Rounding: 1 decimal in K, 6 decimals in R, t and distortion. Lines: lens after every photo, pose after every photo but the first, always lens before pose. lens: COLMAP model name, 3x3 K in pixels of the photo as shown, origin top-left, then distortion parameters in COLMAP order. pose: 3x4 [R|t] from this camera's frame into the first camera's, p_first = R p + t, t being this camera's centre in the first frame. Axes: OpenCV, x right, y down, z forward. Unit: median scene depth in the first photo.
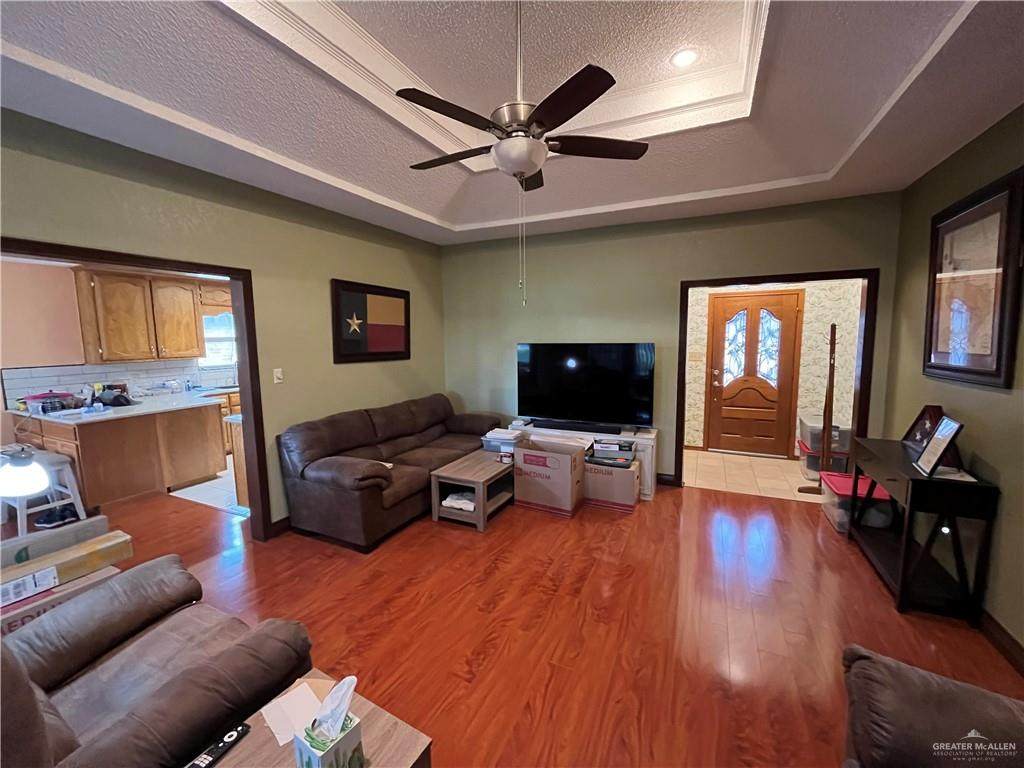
lens RADIAL K [[416.0, 0, 512.0], [0, 416.0, 384.0], [0, 0, 1]] dist [-0.001161, -0.000178]
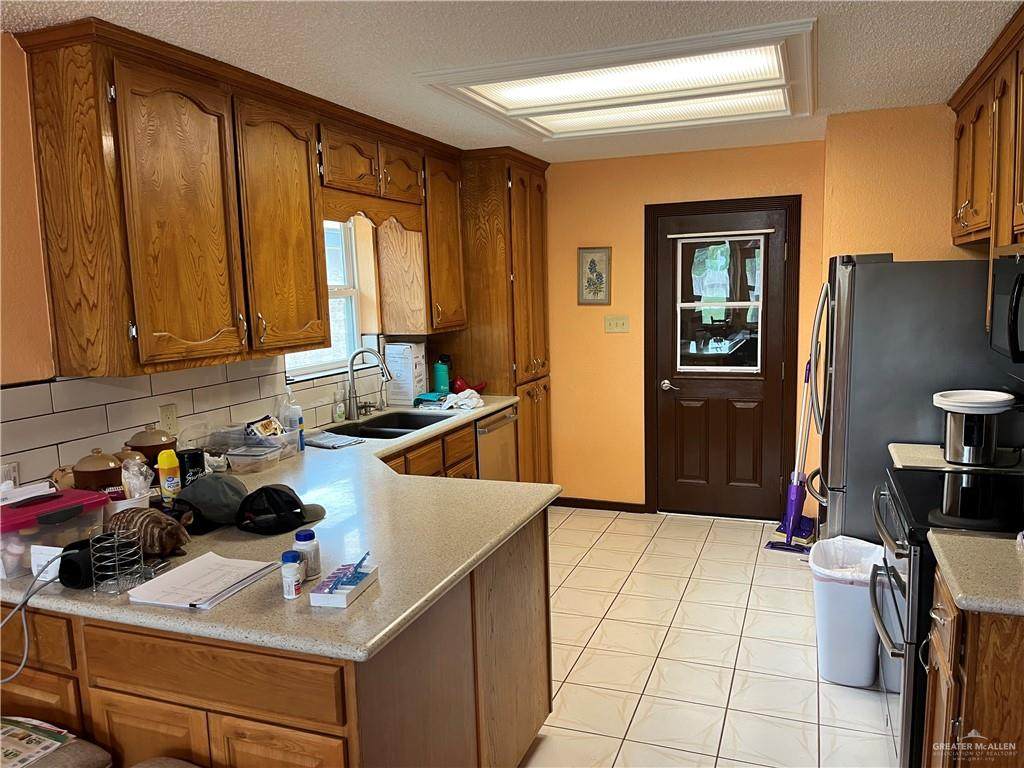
lens RADIAL K [[772.8, 0, 512.0], [0, 772.8, 384.0], [0, 0, 1]] dist [0.003784, 0.001687]
pose [[0.996948, -0.023084, 0.074573, -0.689245], [0.023140, 0.999732, 0.000124, -0.033158], [-0.074556, 0.001602, 0.997216, 0.401646]]
